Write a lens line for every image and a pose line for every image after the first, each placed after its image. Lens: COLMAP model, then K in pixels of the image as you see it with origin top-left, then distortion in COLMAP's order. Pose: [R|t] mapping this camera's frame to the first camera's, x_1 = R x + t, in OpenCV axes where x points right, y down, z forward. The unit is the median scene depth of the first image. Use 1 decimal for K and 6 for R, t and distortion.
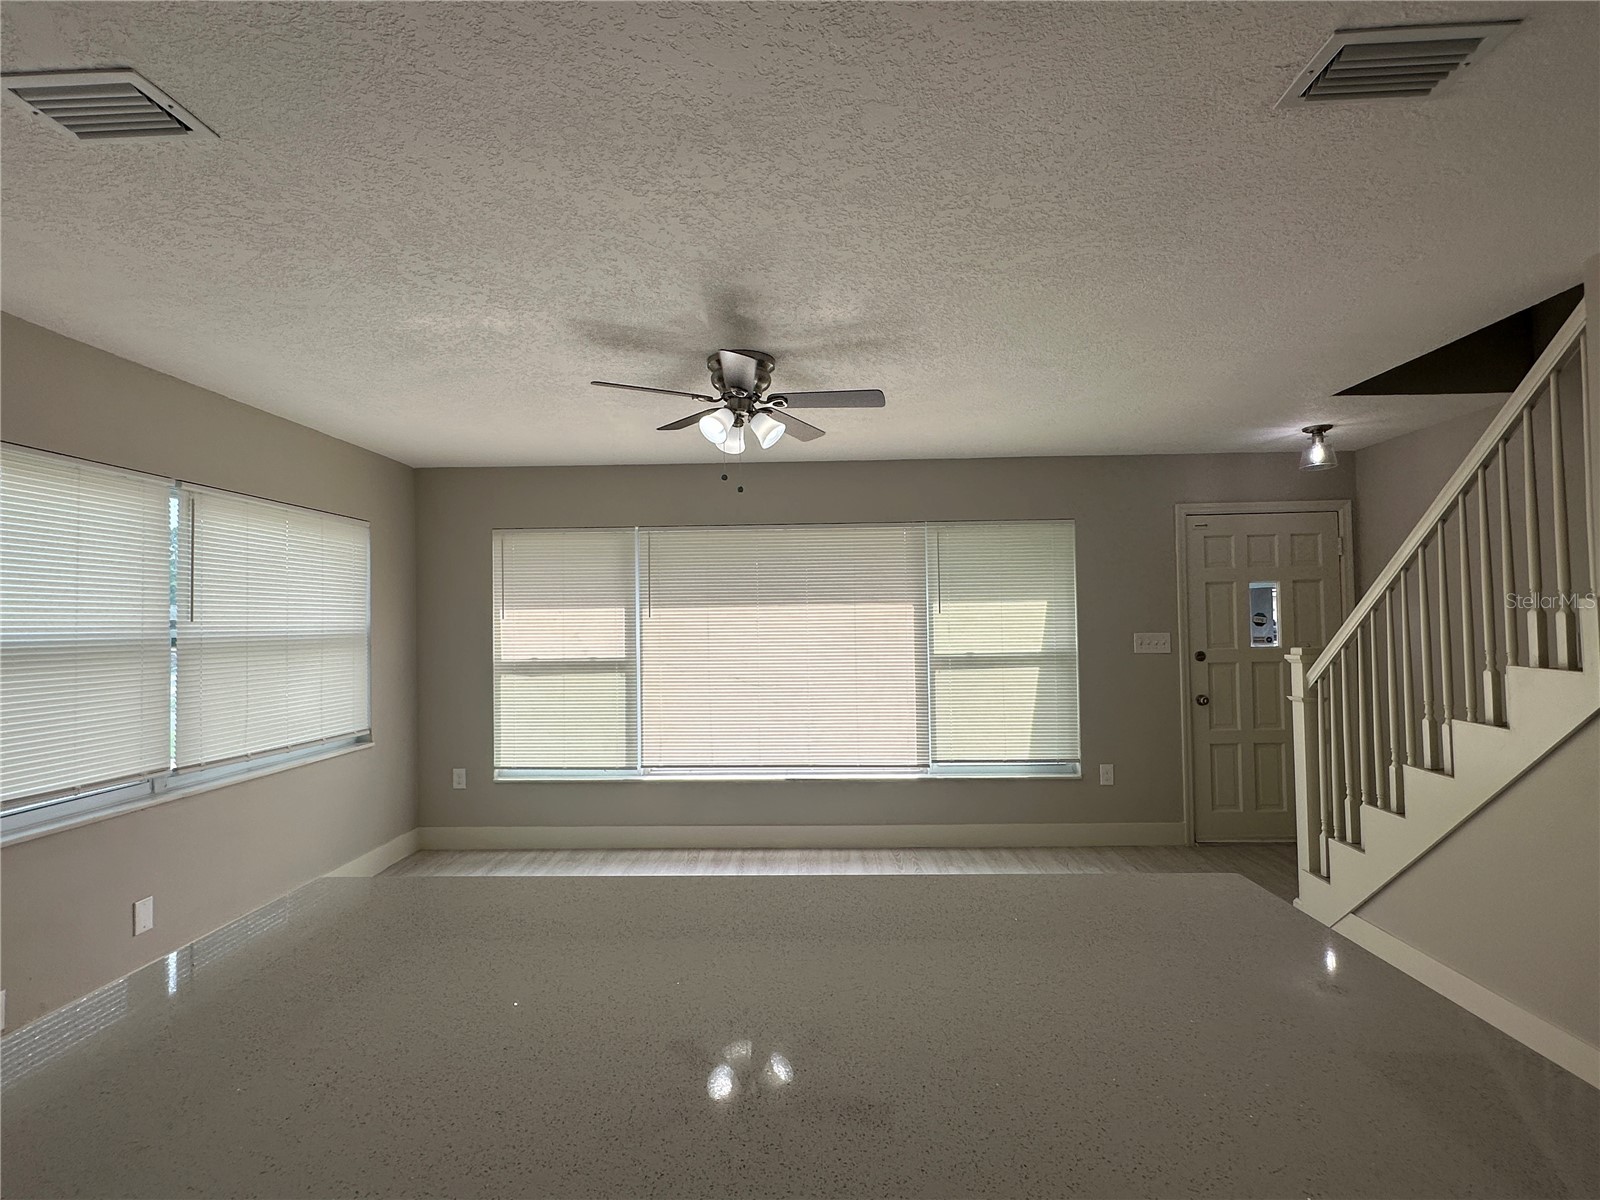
lens RADIAL K [[787.0, 0, 800.0], [0, 787.0, 600.0], [0, 0, 1]] dist [-0.001916, 0.000699]
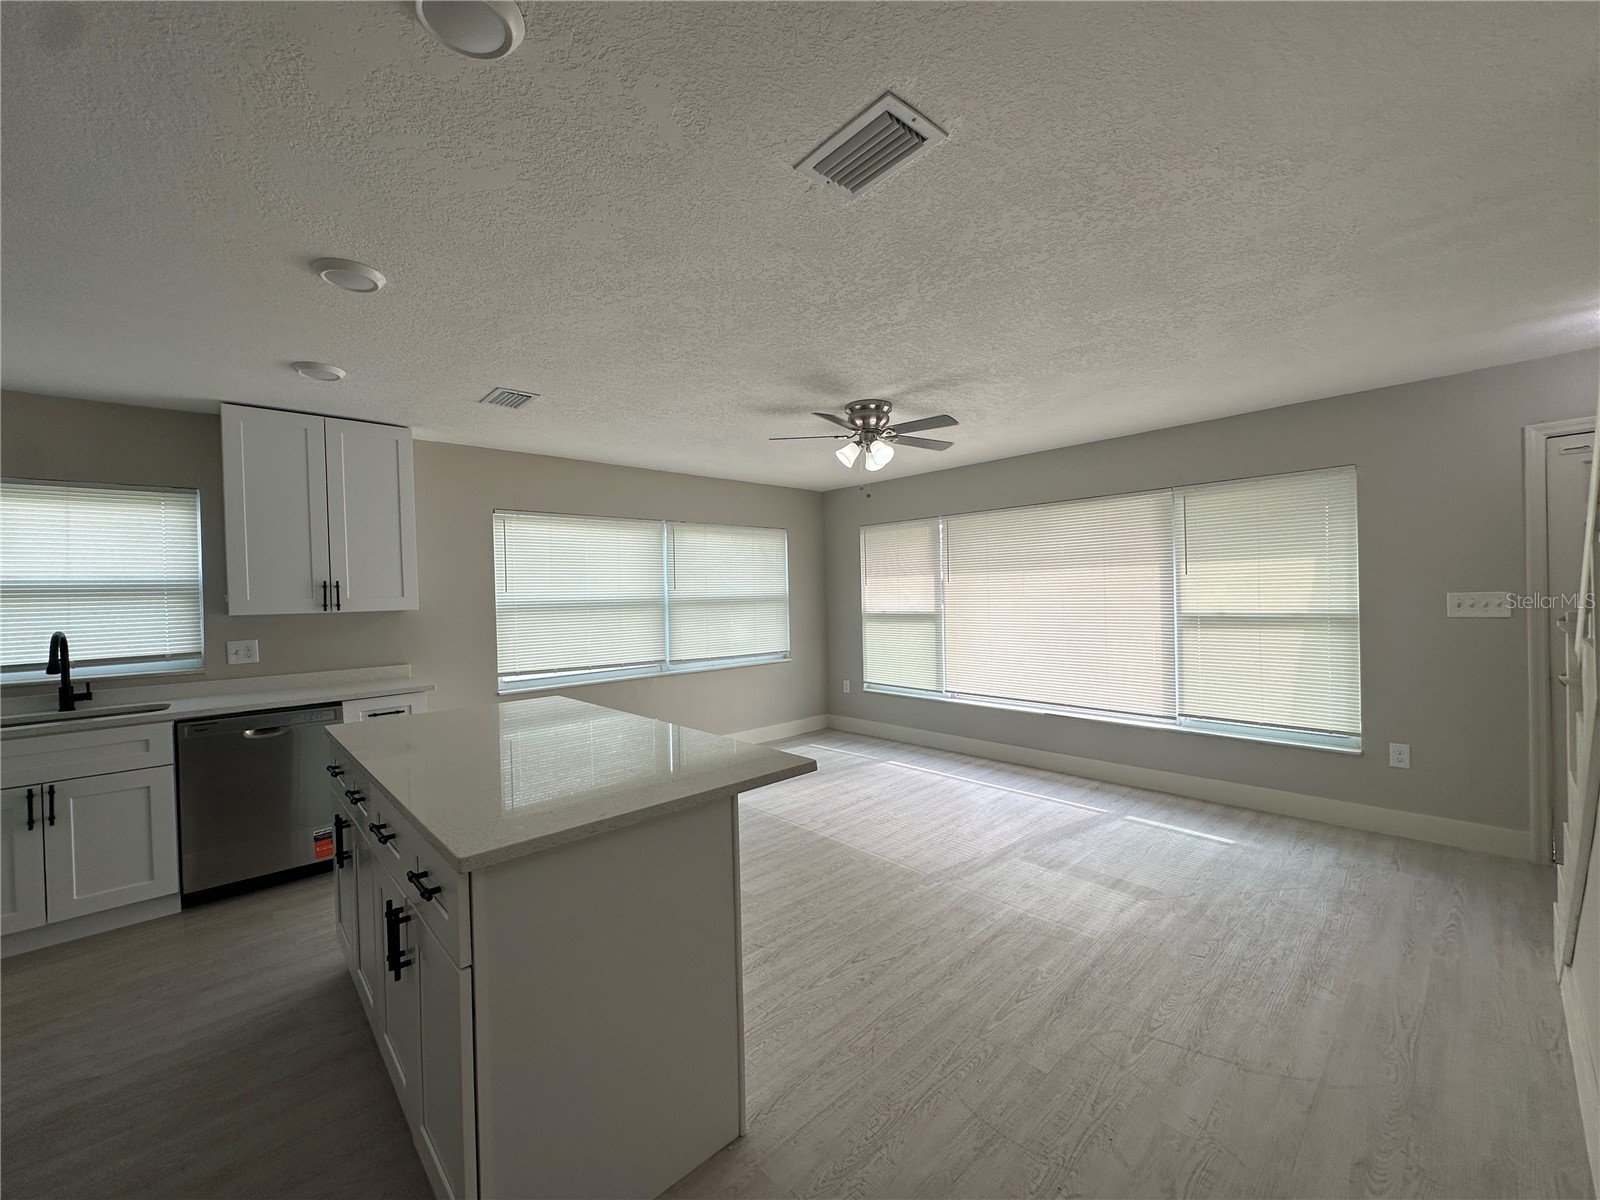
lens RADIAL K [[636.4, 0, 800.0], [0, 636.4, 600.0], [0, 0, 1]] dist [-0.000256, 0.000096]
pose [[0.703269, 0.003532, -0.710915, 0.418684], [0.033271, 0.998728, 0.037875, 0.002061], [0.710145, -0.050289, 0.702257, 0.045937]]
